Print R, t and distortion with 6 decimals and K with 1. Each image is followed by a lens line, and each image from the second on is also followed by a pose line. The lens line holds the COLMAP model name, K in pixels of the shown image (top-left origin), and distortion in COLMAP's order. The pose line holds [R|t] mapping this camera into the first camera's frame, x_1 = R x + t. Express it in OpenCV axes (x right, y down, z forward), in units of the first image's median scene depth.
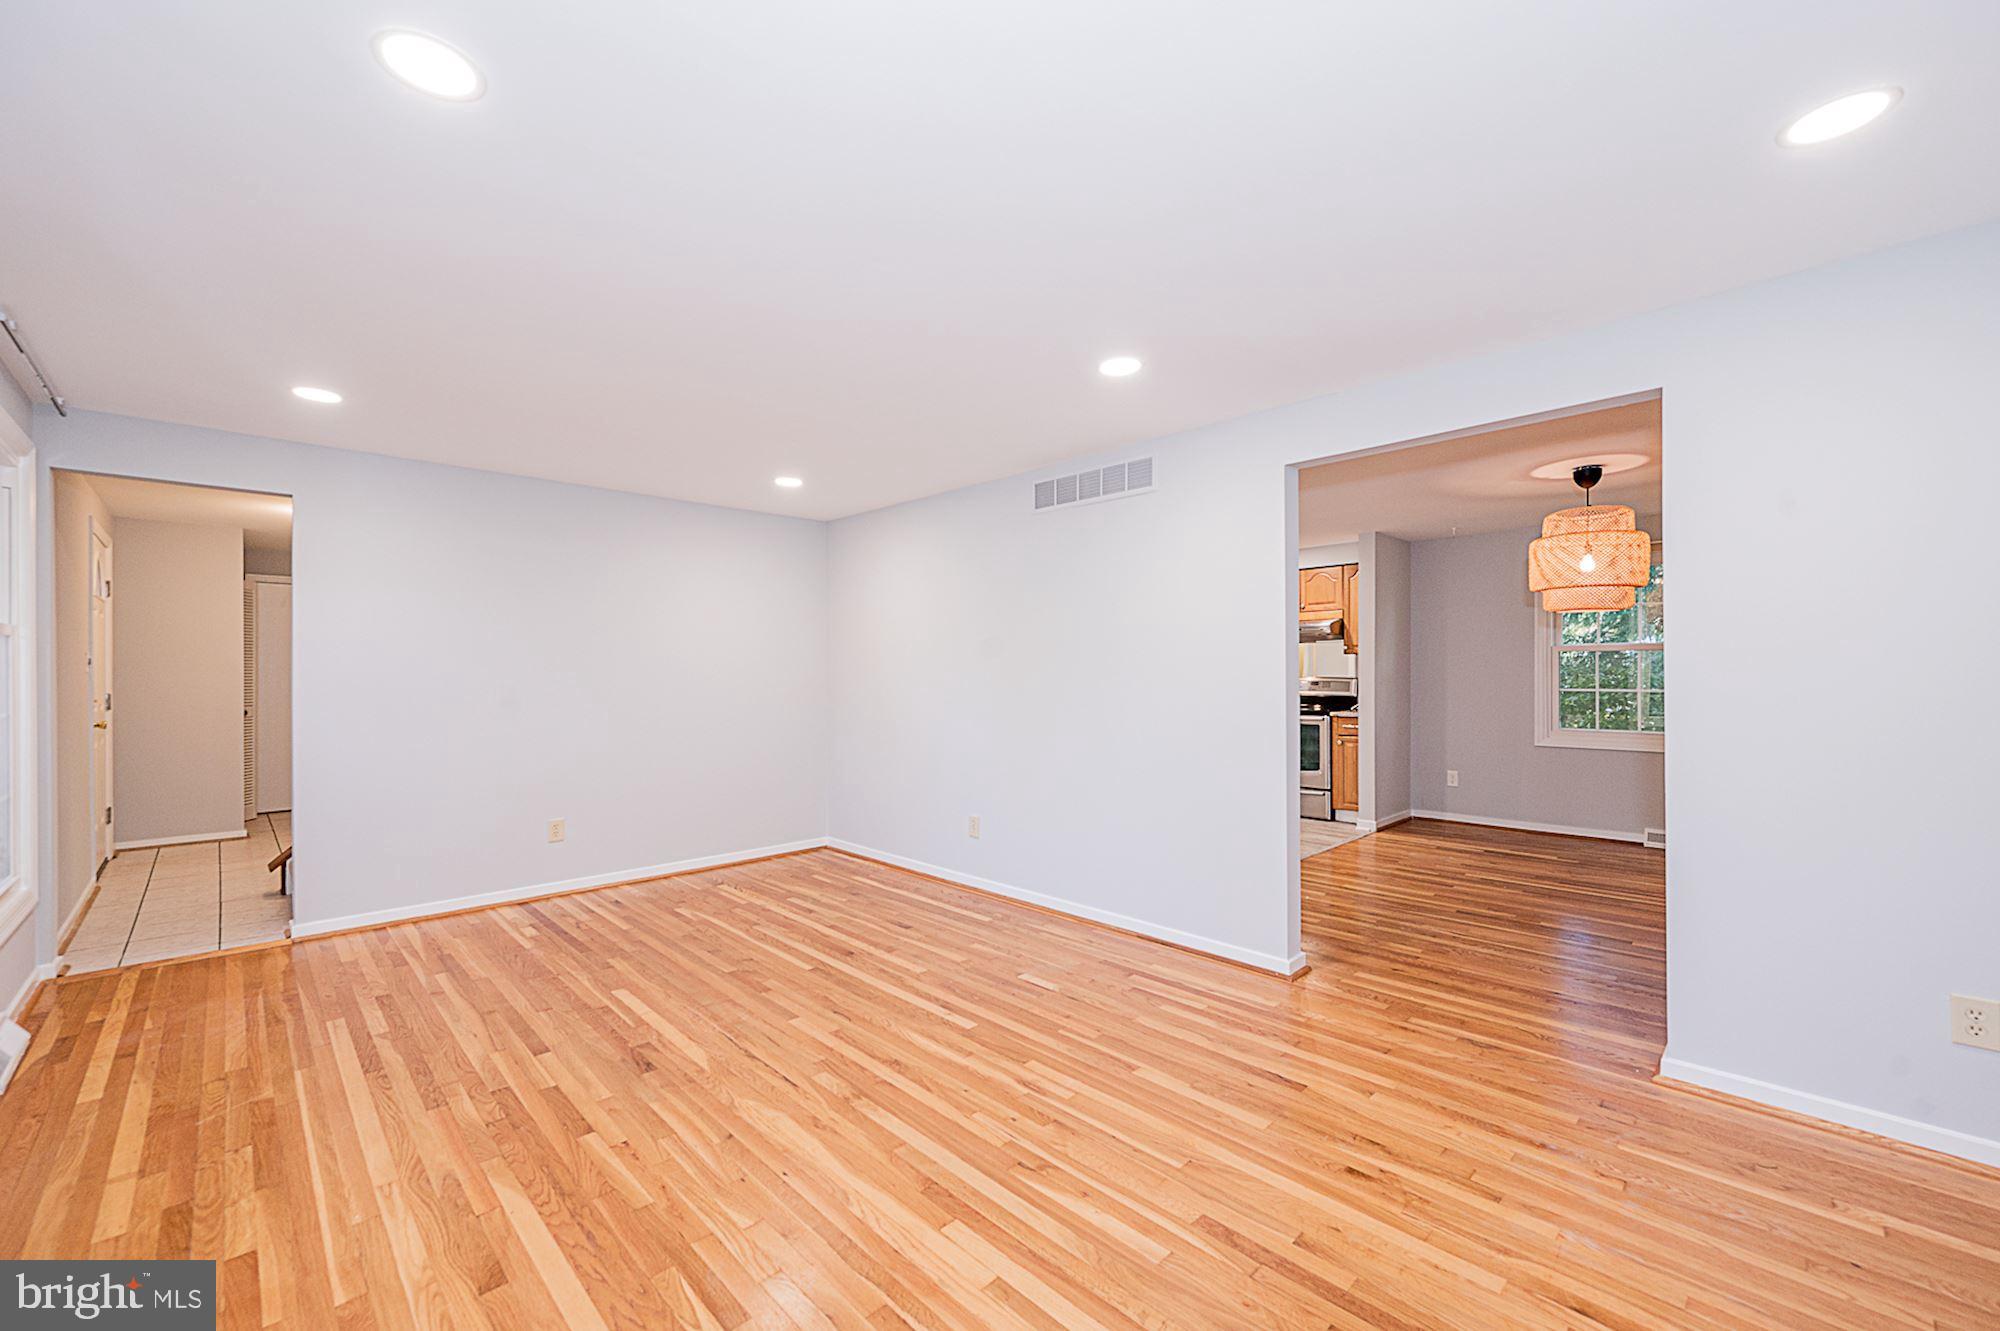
lens RADIAL K [[807.2, 0, 1000.1], [0, 807.2, 662.8], [0, 0, 1]] dist [-0.000431, 0.000079]
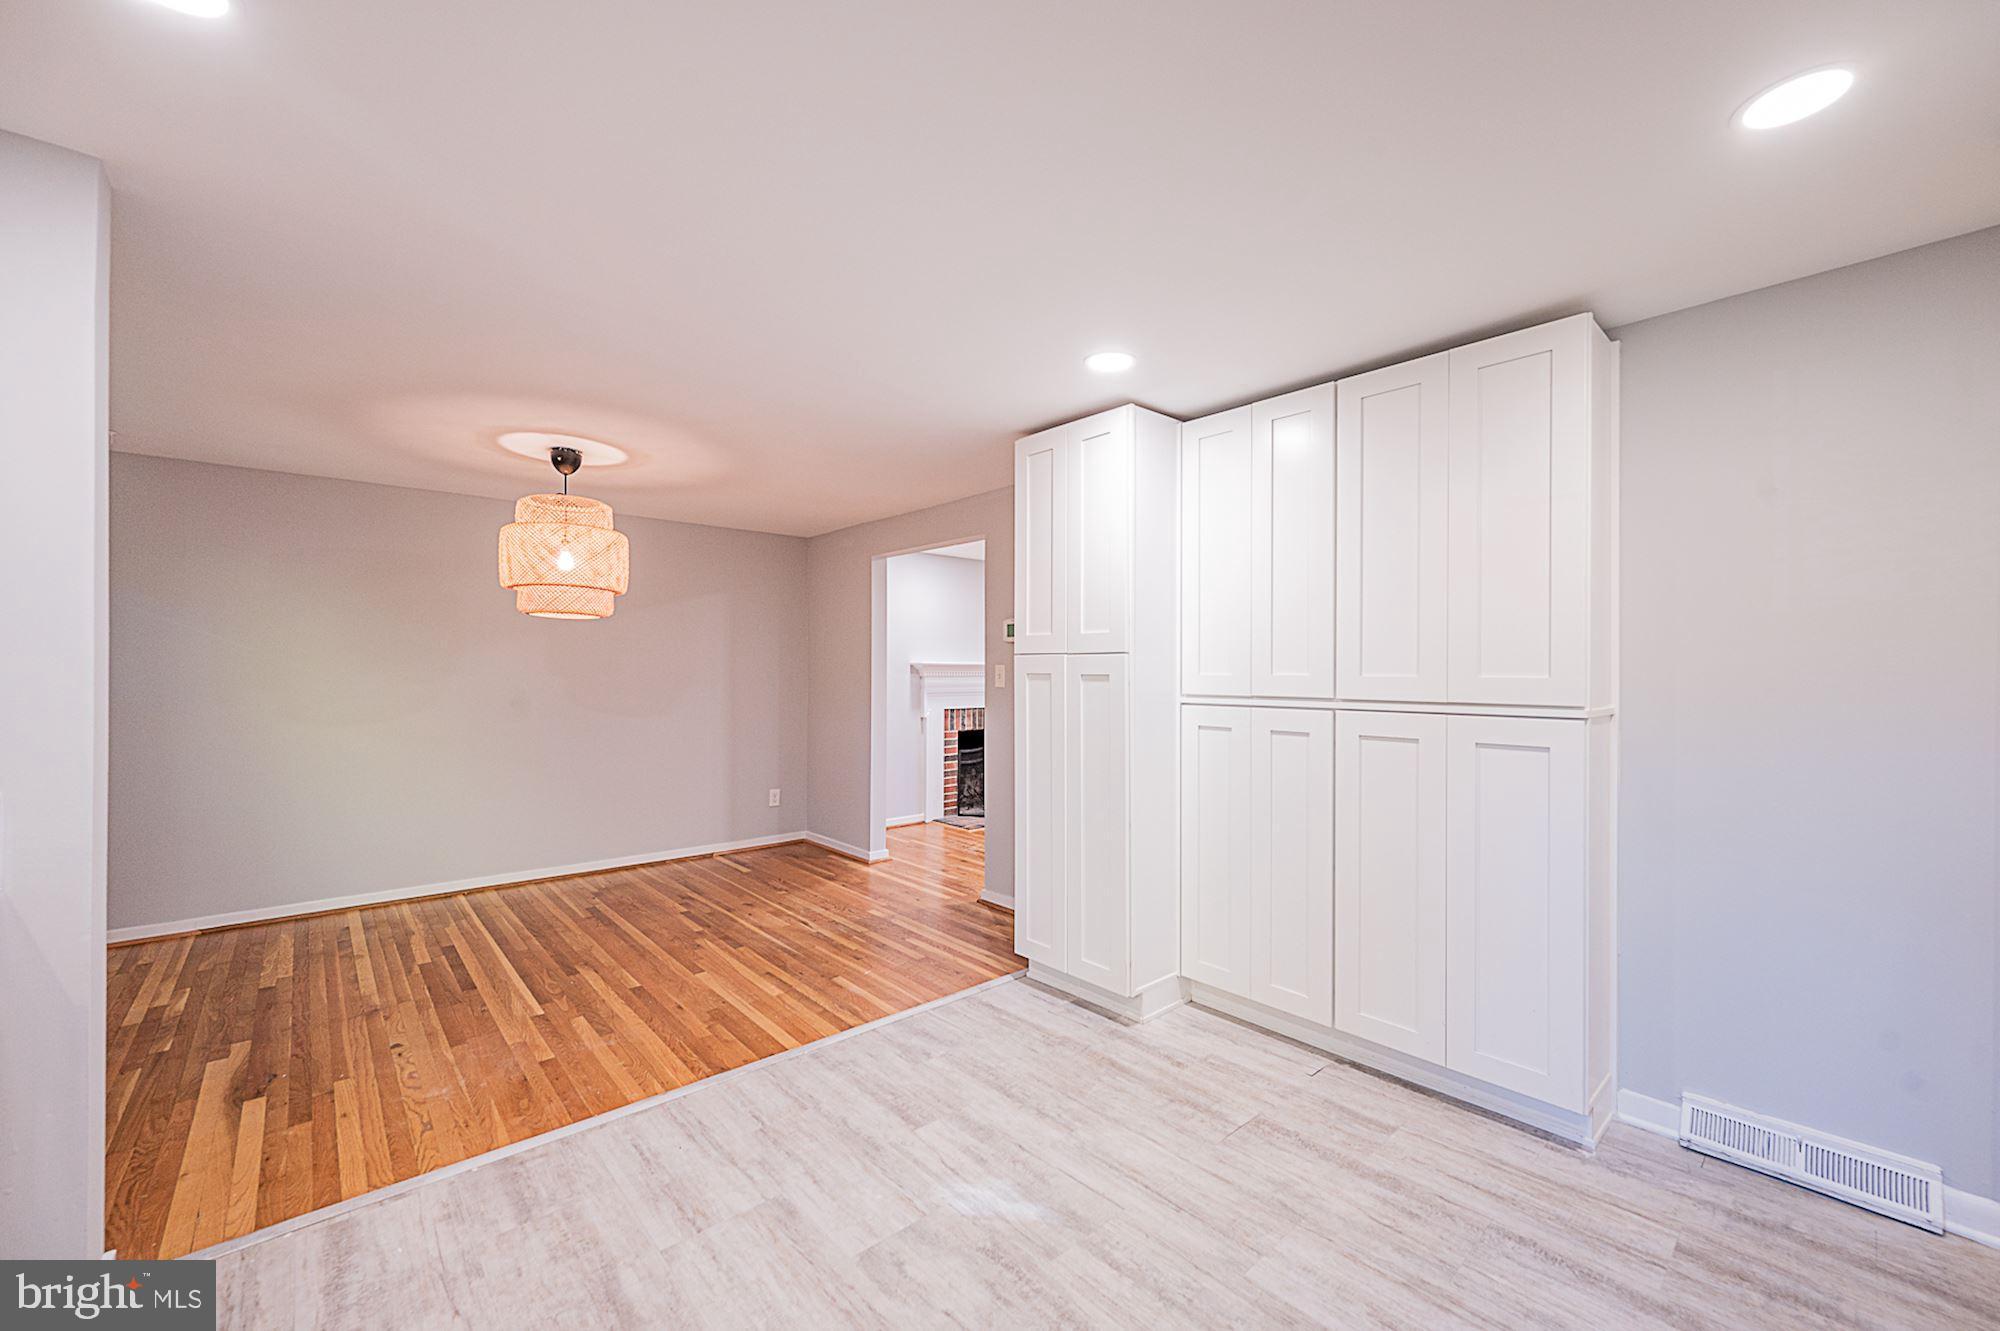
lens RADIAL K [[783.8, 0, 1005.3], [0, 783.8, 670.1], [0, 0, 1]] dist [-0.000707, 0.000176]
pose [[-0.999201, 0.001855, 0.039932, 0.267706], [0.001175, 0.999854, -0.017031, 0.009624], [-0.039958, -0.016971, -0.999057, 2.208475]]
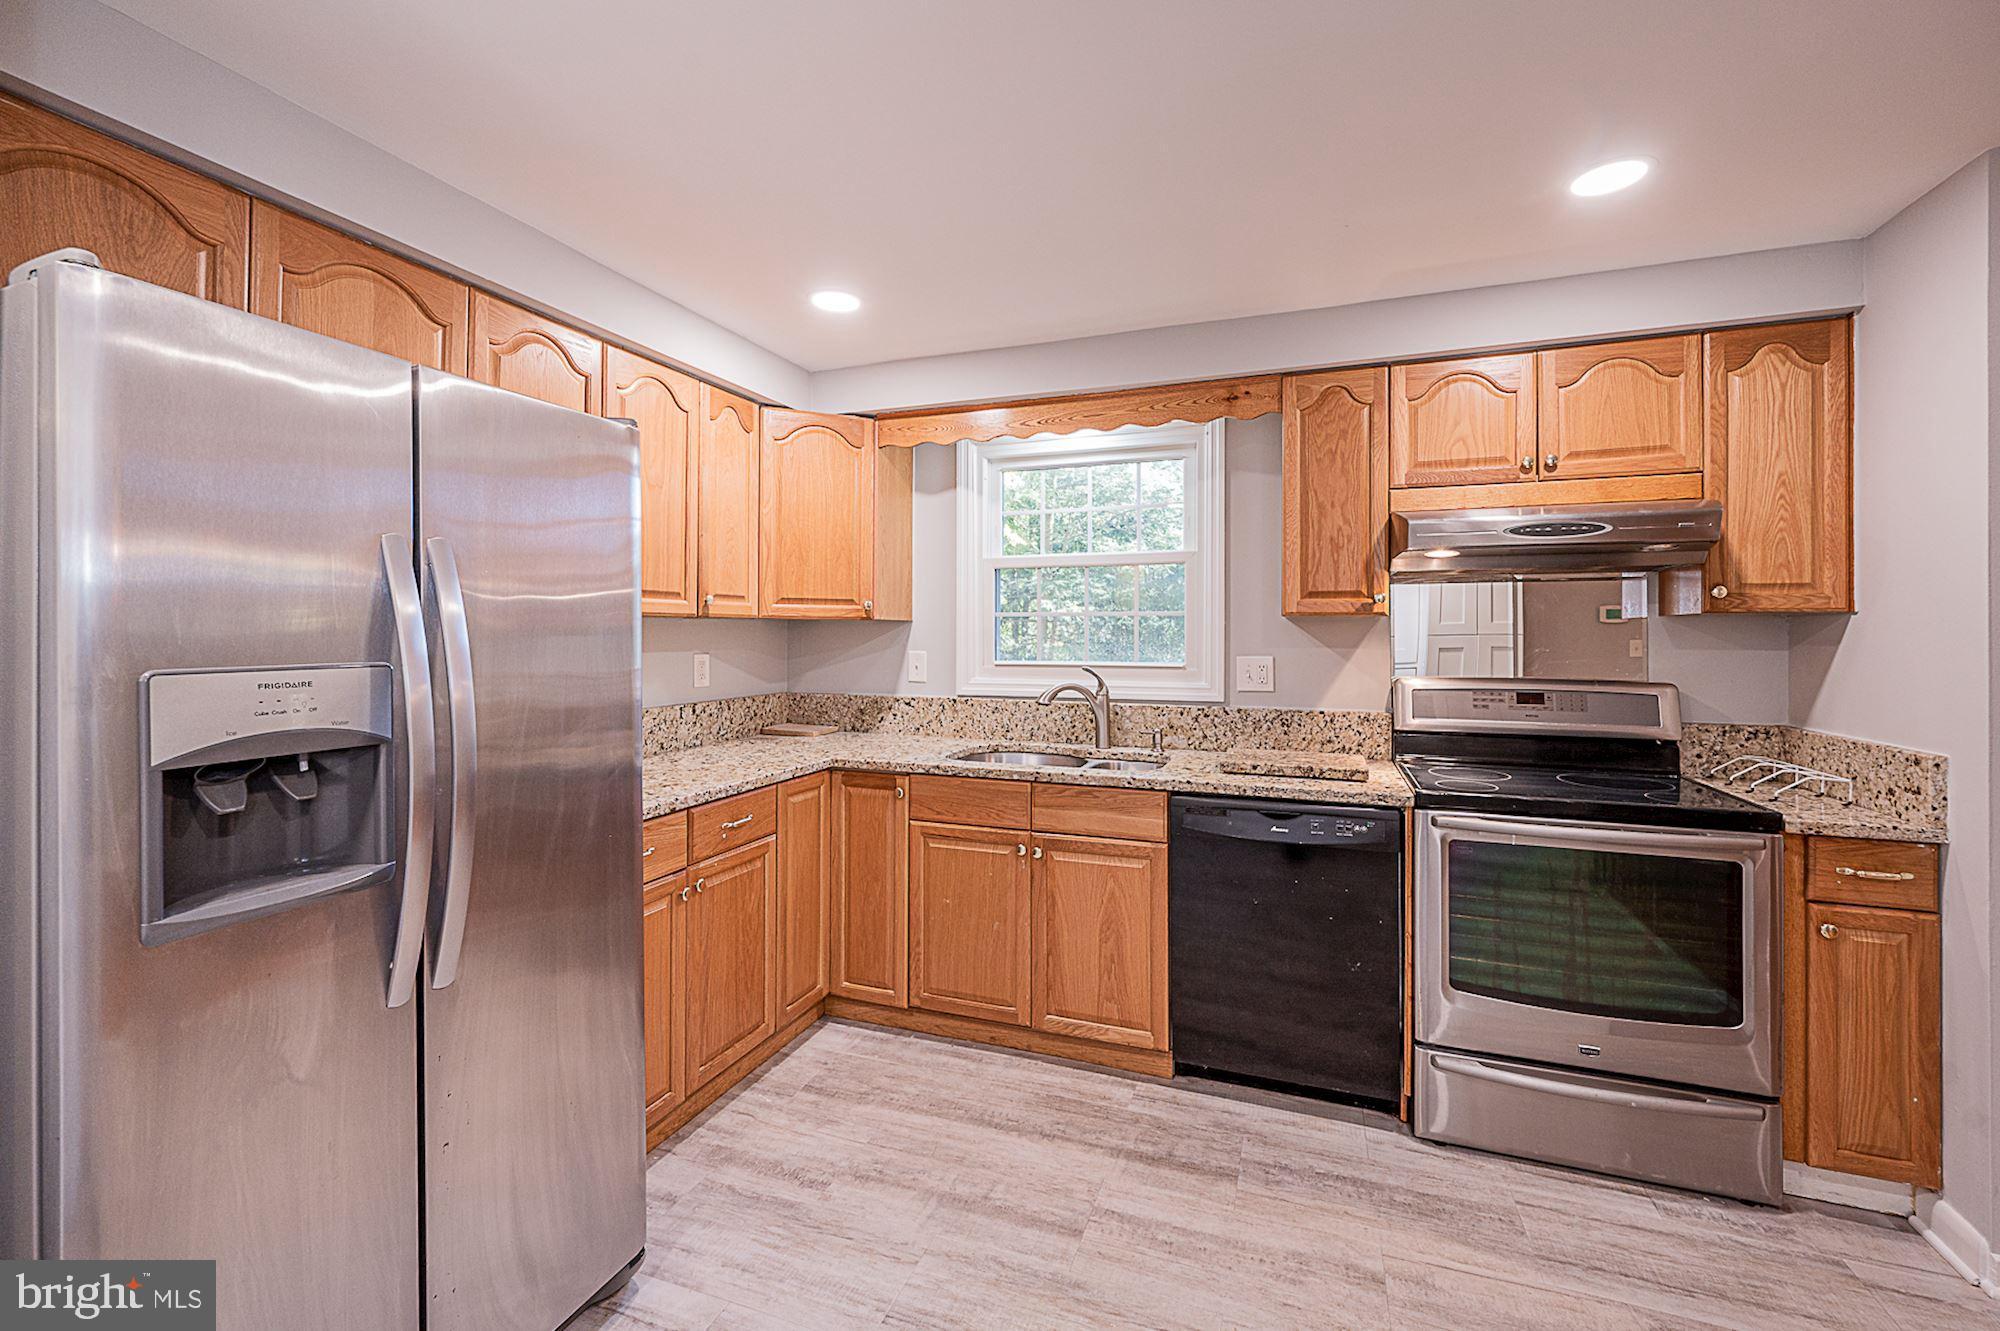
lens RADIAL K [[821.6, 0, 1001.4], [0, 821.6, 629.2], [0, 0, 1]] dist [-0.000077, -0.000123]
pose [[0.904653, 0.008487, 0.426065, 0.081821], [-0.011776, 0.999918, 0.005085, -0.004900], [-0.425987, -0.009618, 0.904678, 1.606237]]
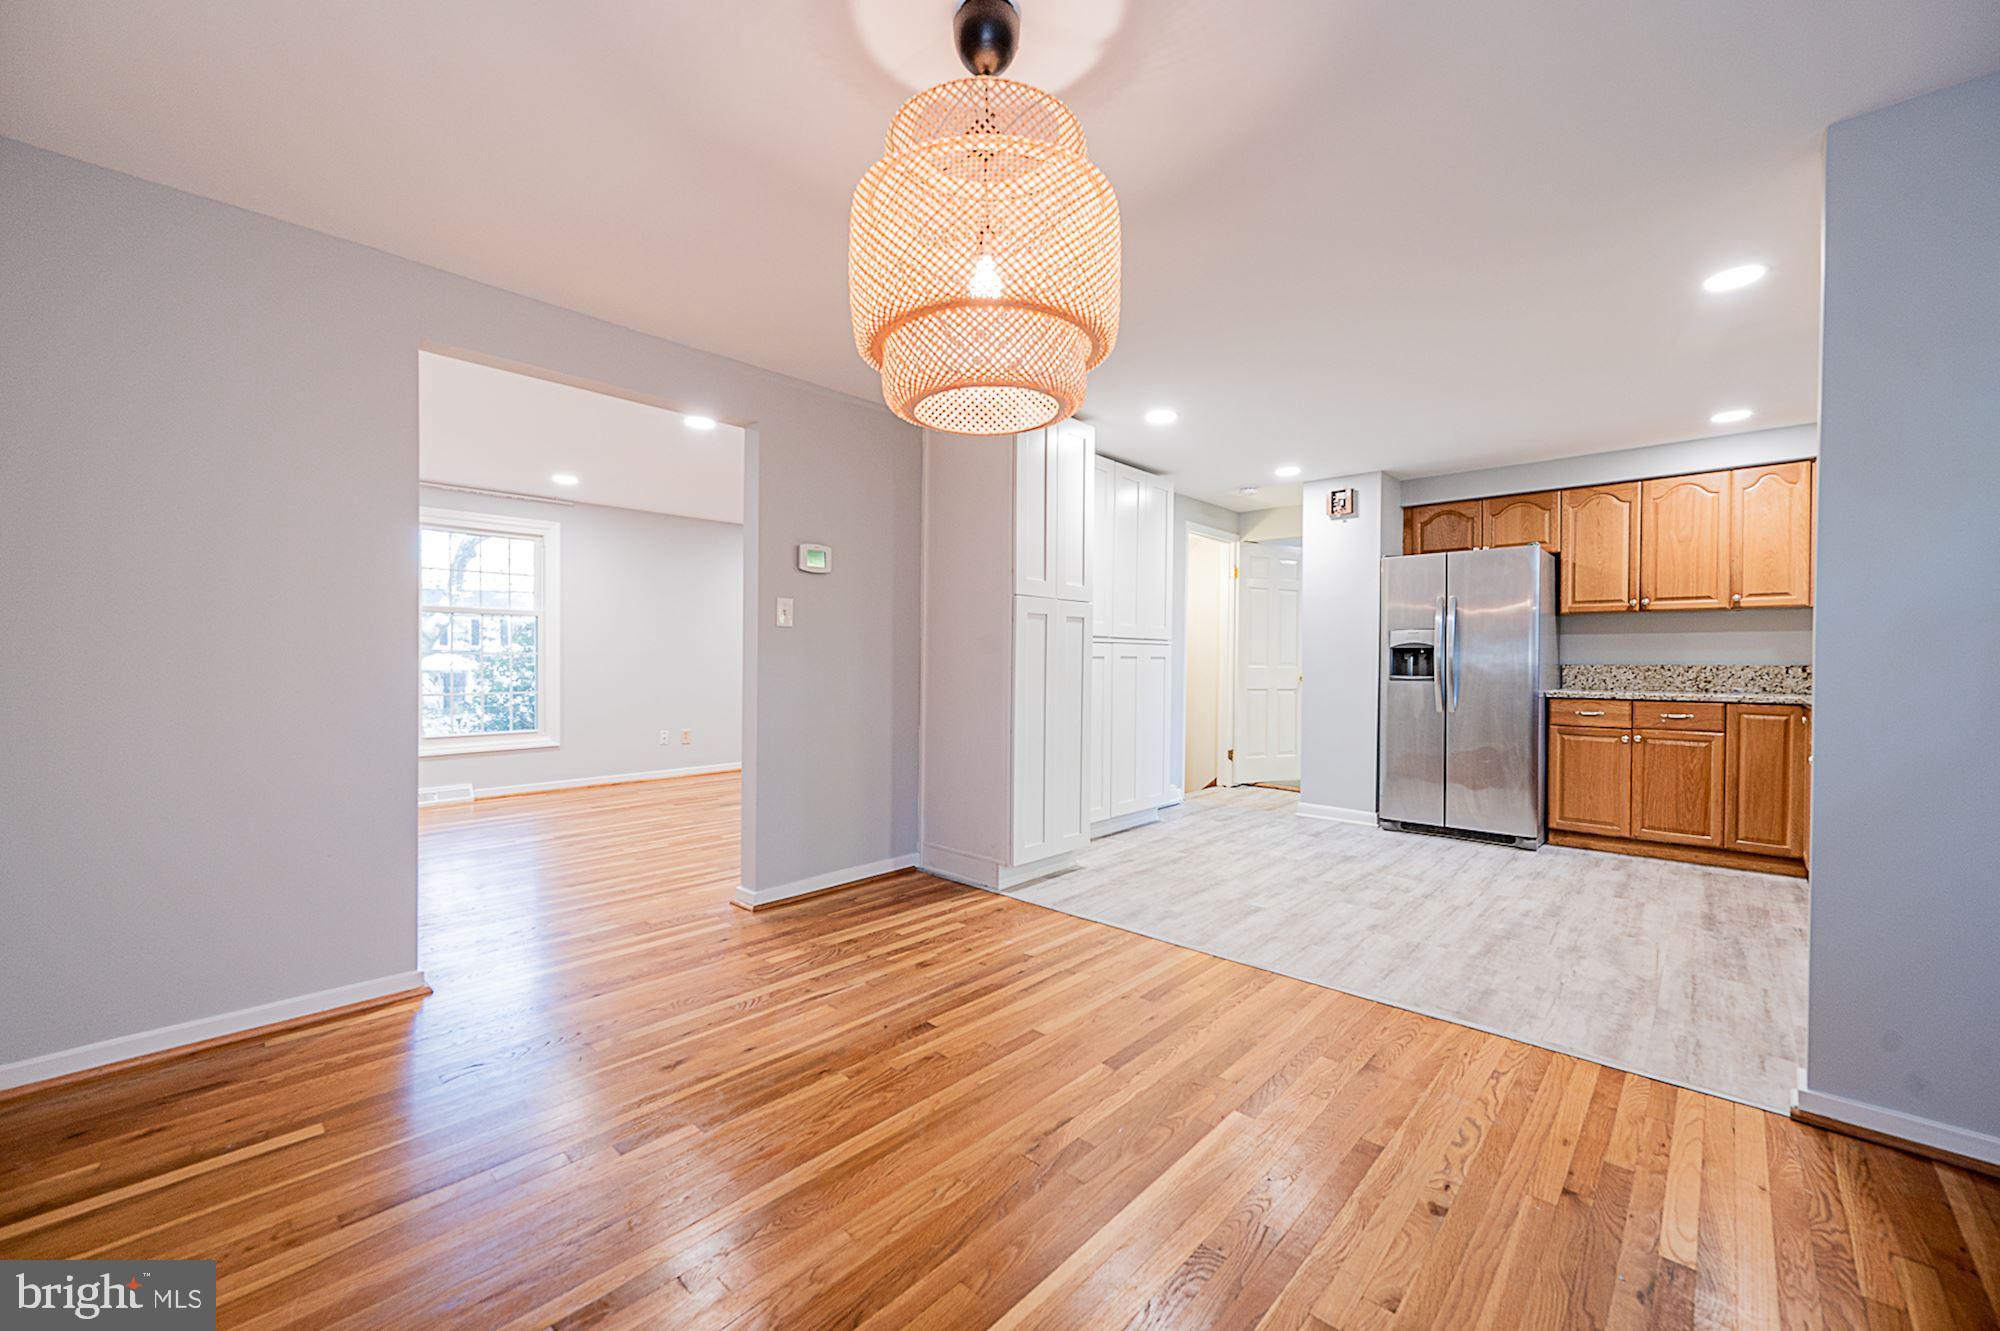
lens RADIAL K [[780.1, 0, 994.8], [0, 780.1, 667.1], [0, 0, 1]] dist [-0.001578, -0.000057]
pose [[0.045051, 0.015003, -0.998872, 1.310060], [0.008080, 0.999849, 0.015382, 0.053908], [0.998952, -0.008764, 0.044923, 1.198674]]
